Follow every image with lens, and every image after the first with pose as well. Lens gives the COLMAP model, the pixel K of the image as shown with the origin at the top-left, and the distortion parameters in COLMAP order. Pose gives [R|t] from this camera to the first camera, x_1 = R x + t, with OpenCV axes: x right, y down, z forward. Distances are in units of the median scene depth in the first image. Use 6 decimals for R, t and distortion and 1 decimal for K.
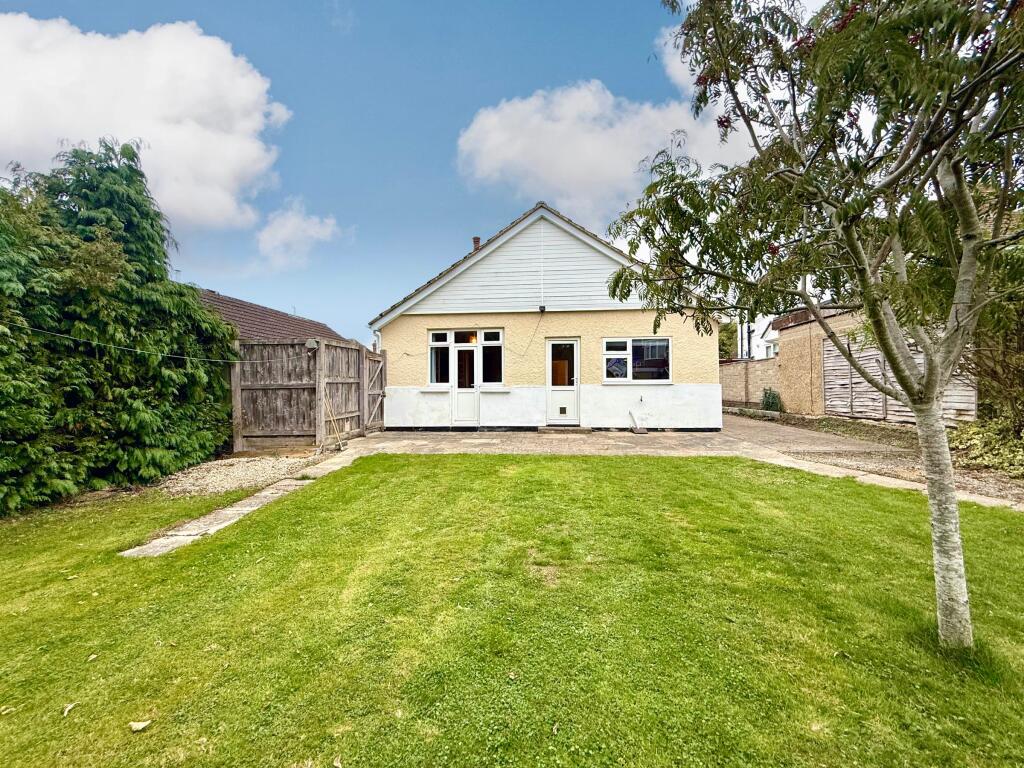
lens RADIAL K [[412.8, 0, 511.2], [0, 412.8, 381.3], [0, 0, 1]] dist [0.000608, -0.000041]
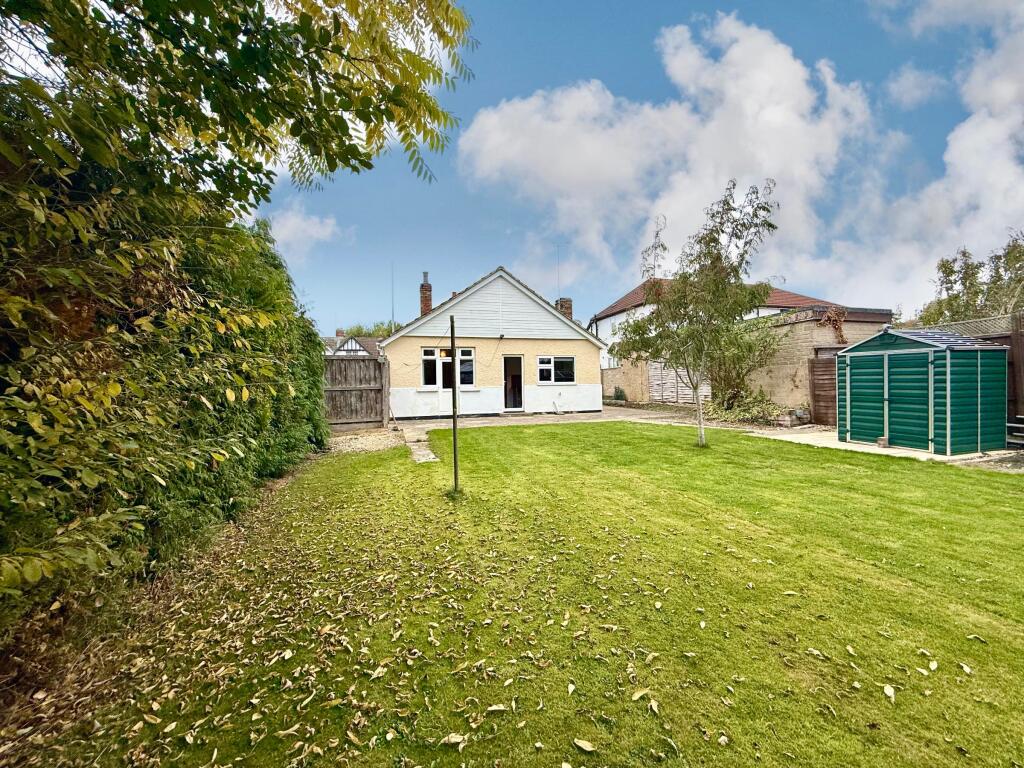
lens RADIAL K [[412.8, 0, 514.9], [0, 412.8, 383.8], [0, 0, 1]] dist [0.000608, -0.000041]
pose [[0.926424, -0.007370, 0.376410, -0.456269], [0.005284, 0.999964, 0.006573, -0.008422], [-0.376445, -0.004101, 0.926430, -0.437878]]
